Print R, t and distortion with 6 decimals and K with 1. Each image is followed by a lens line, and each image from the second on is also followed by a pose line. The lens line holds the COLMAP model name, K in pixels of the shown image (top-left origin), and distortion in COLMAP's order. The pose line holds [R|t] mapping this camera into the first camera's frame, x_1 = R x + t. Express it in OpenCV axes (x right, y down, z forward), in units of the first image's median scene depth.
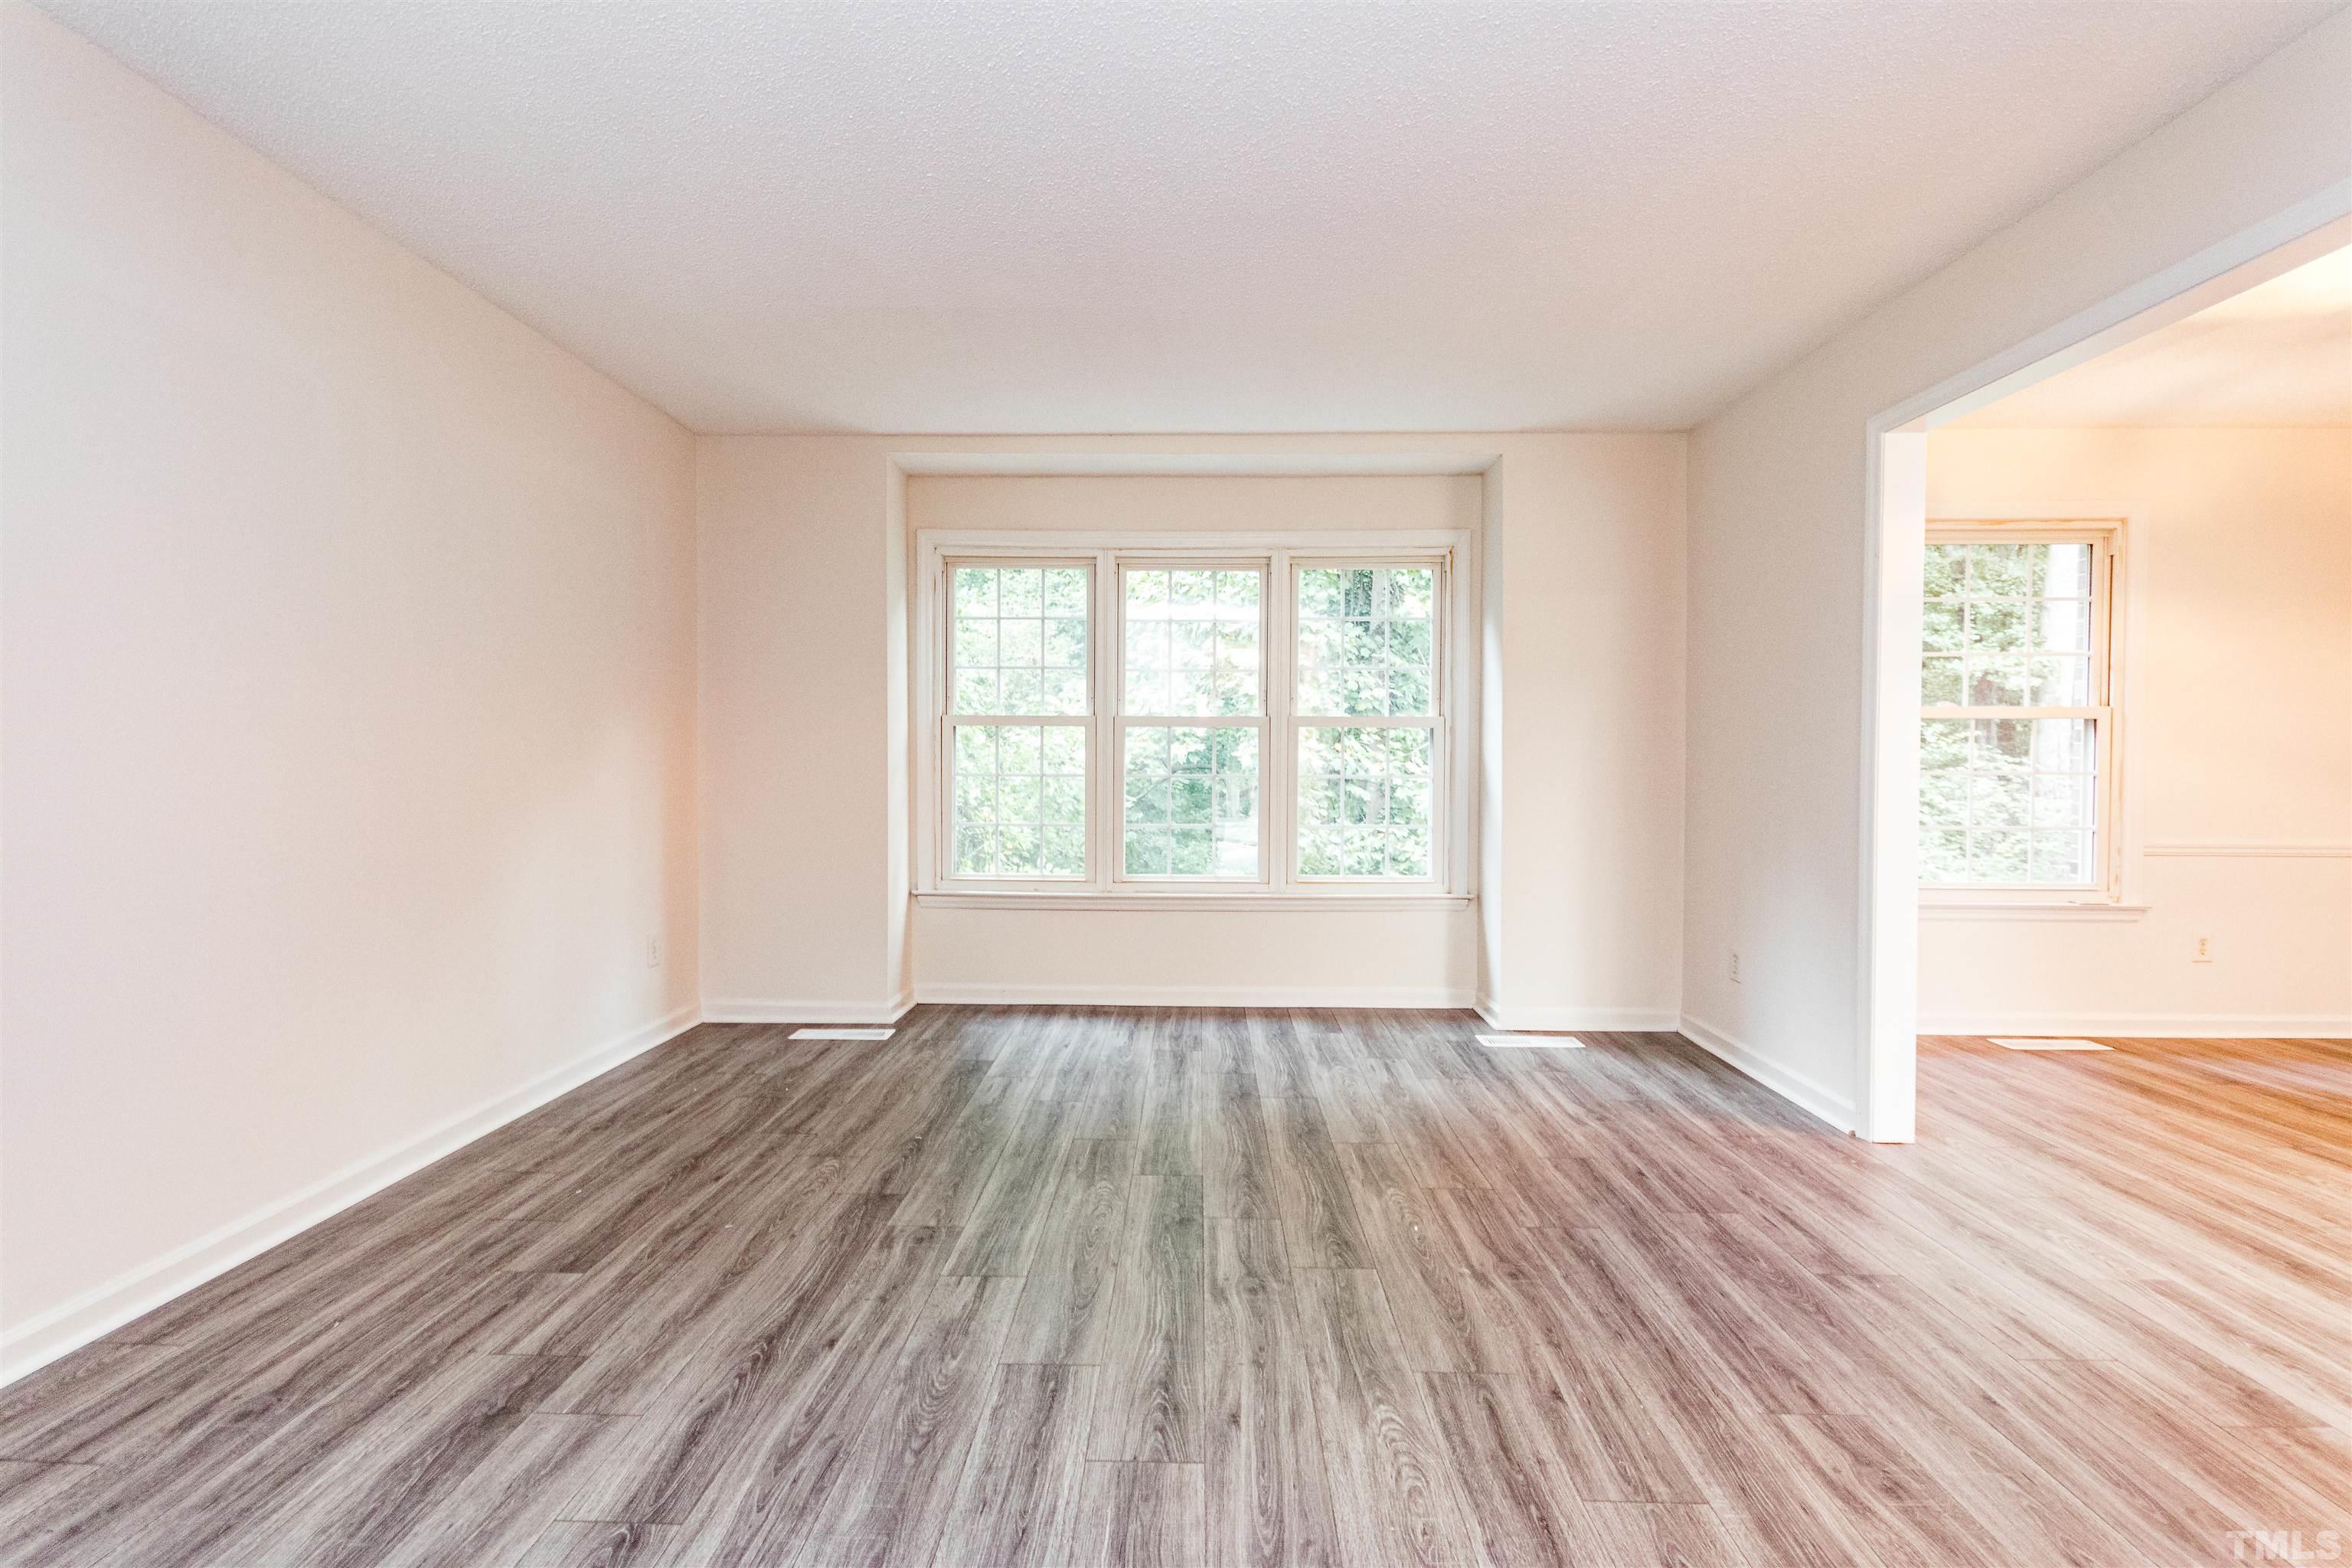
lens RADIAL K [[1083.7, 0, 1174.4], [0, 1083.7, 780.1], [0, 0, 1]] dist [0.002884, -0.001671]
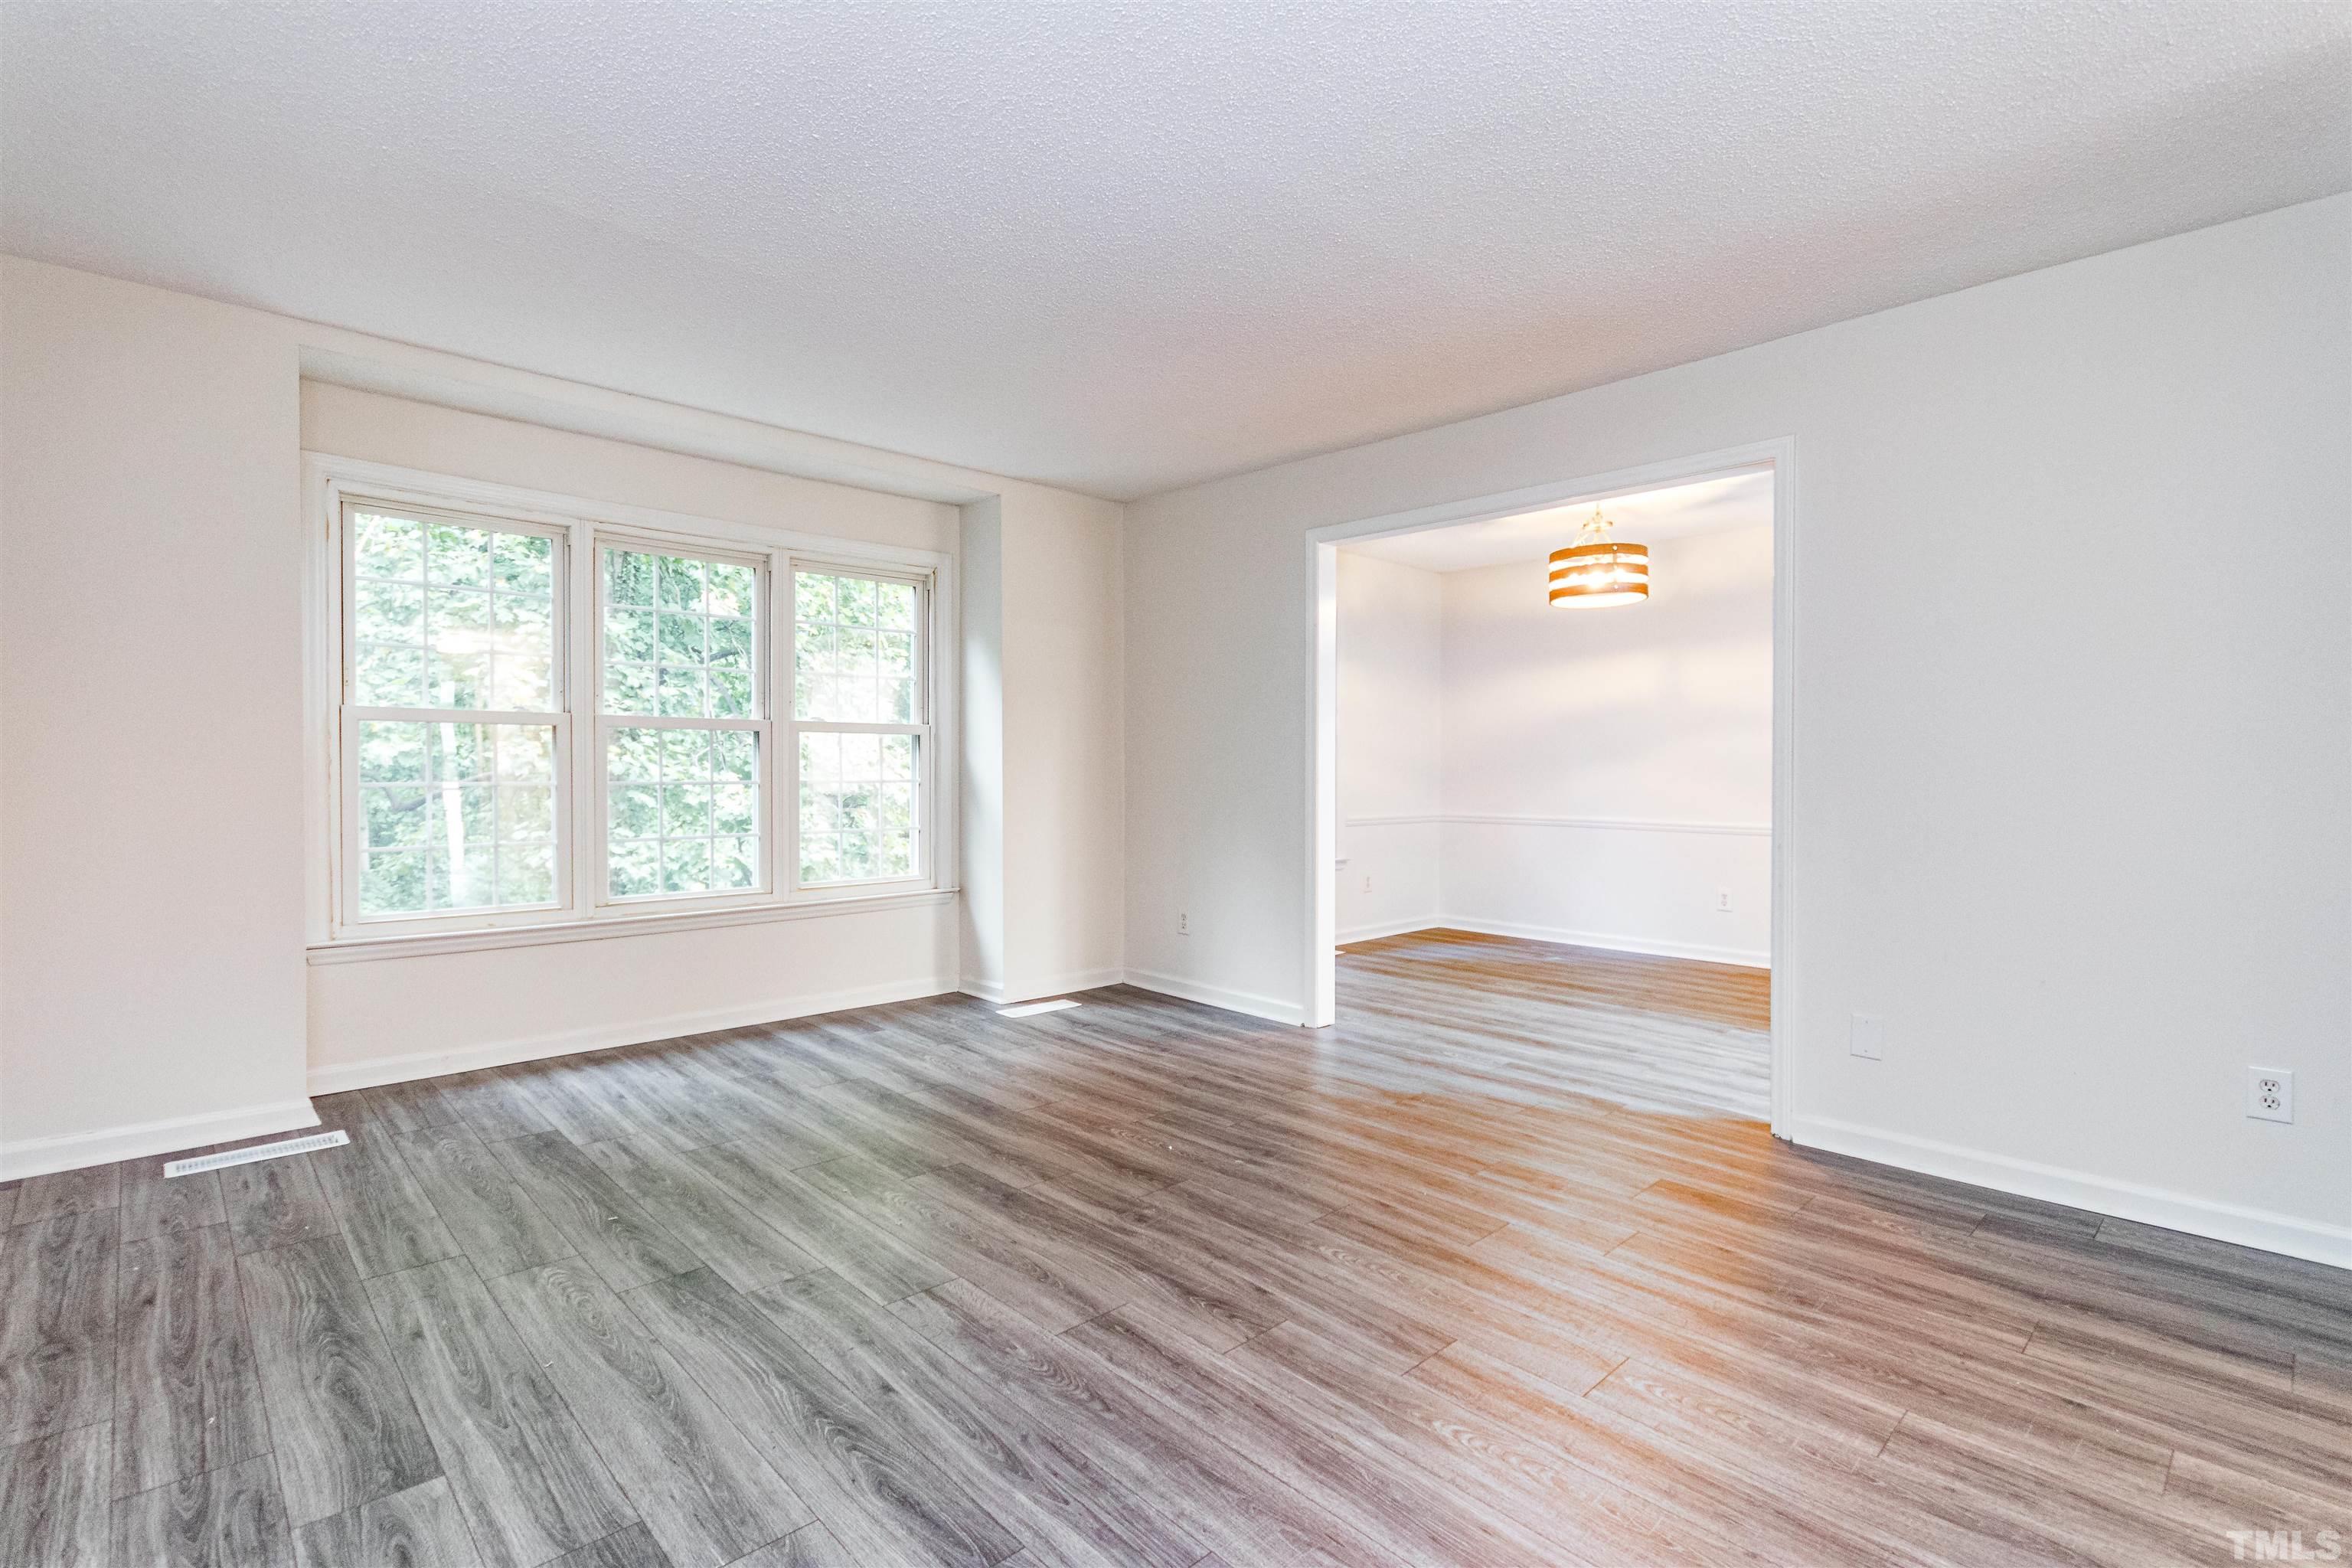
lens RADIAL K [[1083.7, 0, 1174.4], [0, 1083.7, 780.1], [0, 0, 1]] dist [0.002884, -0.001671]
pose [[0.708565, -0.010149, 0.705573, -0.533563], [0.011965, 0.999926, 0.002368, -0.005157], [-0.705544, 0.006765, 0.708634, 0.103261]]
